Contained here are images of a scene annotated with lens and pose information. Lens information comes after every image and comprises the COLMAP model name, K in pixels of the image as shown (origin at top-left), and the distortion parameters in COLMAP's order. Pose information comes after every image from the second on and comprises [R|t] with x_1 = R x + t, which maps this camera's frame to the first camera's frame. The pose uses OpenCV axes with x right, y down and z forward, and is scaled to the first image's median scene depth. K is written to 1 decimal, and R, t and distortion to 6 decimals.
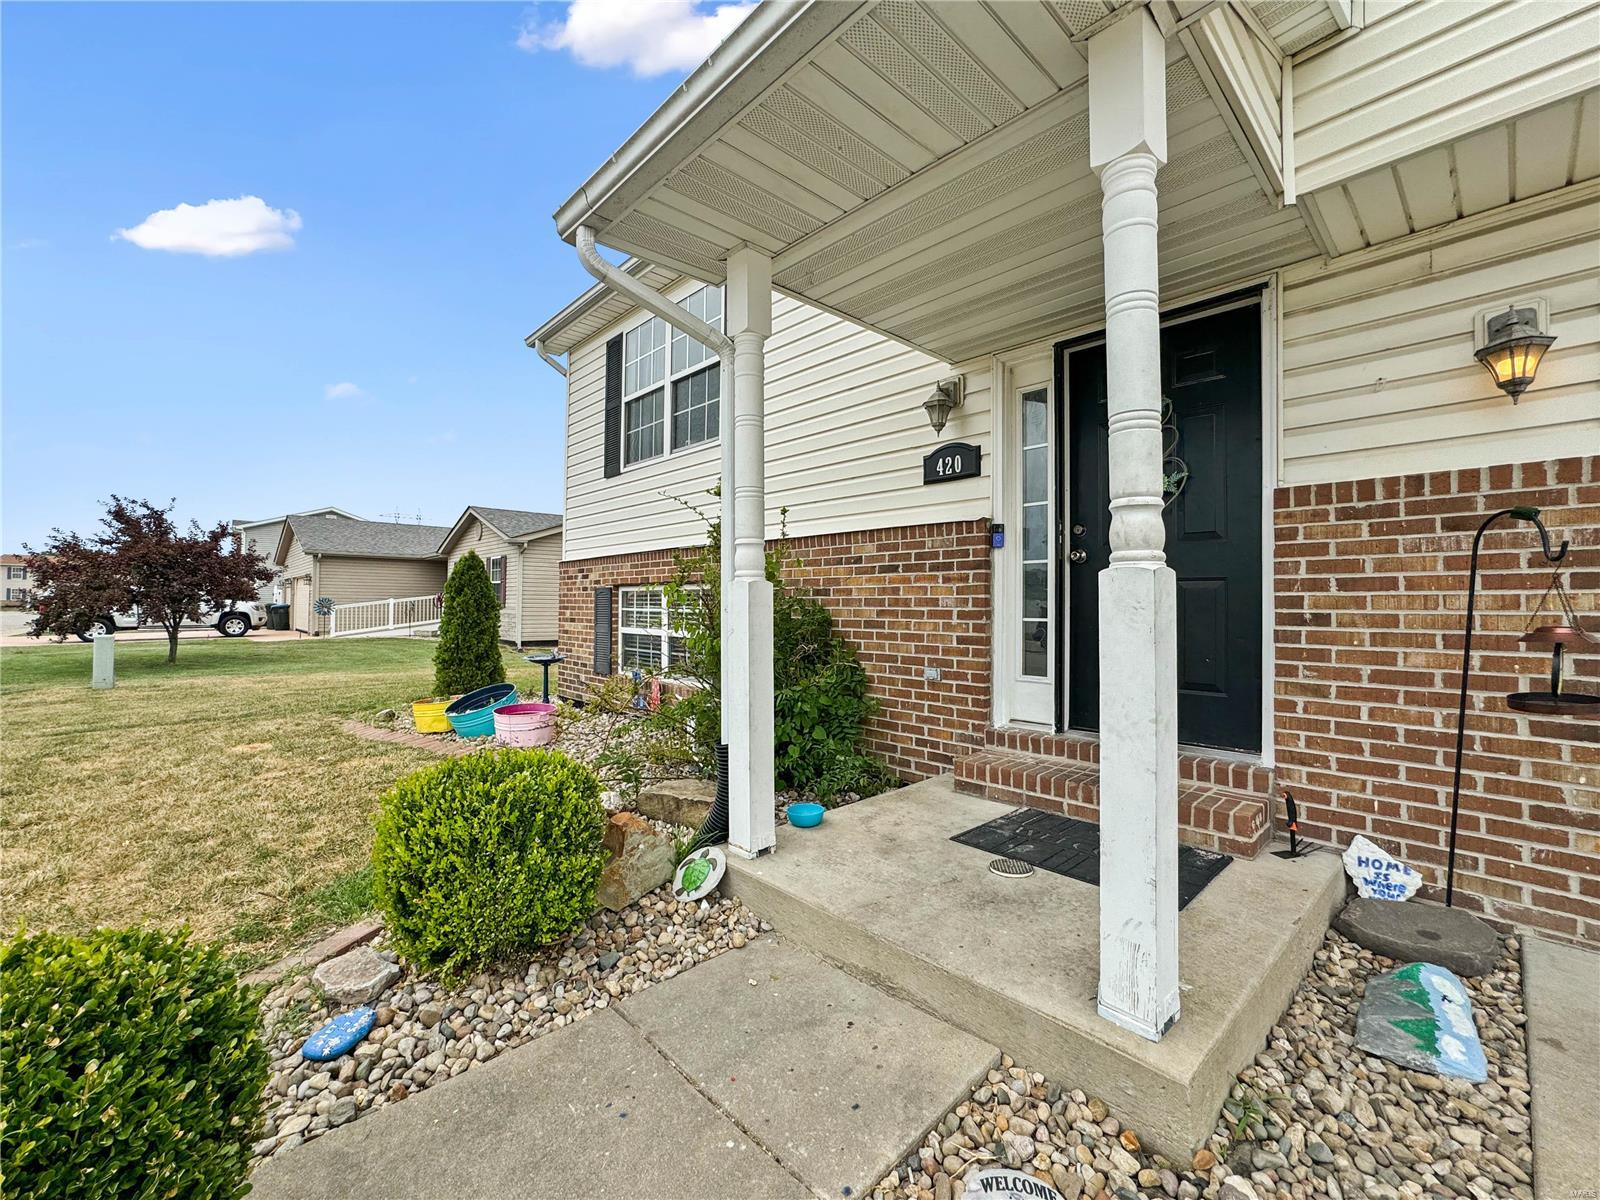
lens RADIAL K [[664.0, 0, 793.3], [0, 664.0, 589.2], [0, 0, 1]] dist [-0.001811, 0.000610]
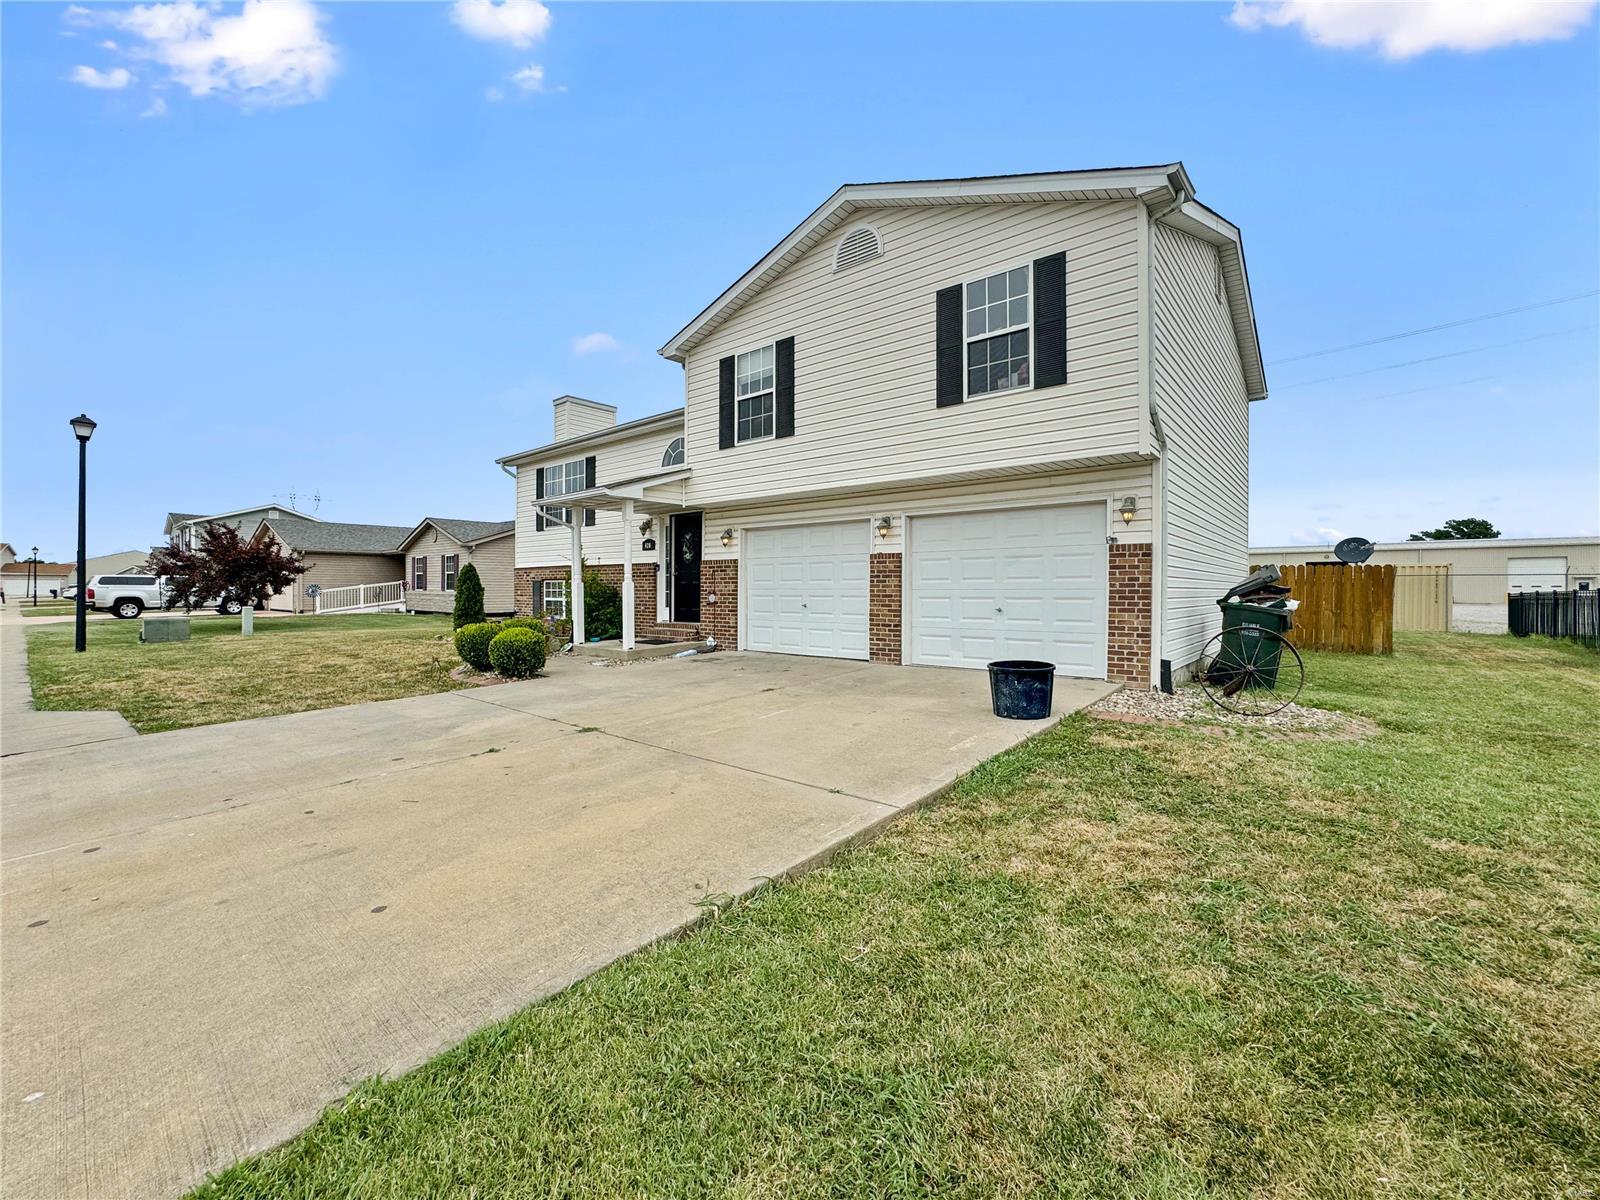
lens RADIAL K [[664.0, 0, 793.3], [0, 664.0, 589.2], [0, 0, 1]] dist [-0.001811, 0.000610]
pose [[0.993725, -0.008488, 0.111532, 0.340971], [0.005278, 0.999564, 0.029046, -0.035027], [-0.111730, -0.028275, 0.993336, -1.391539]]
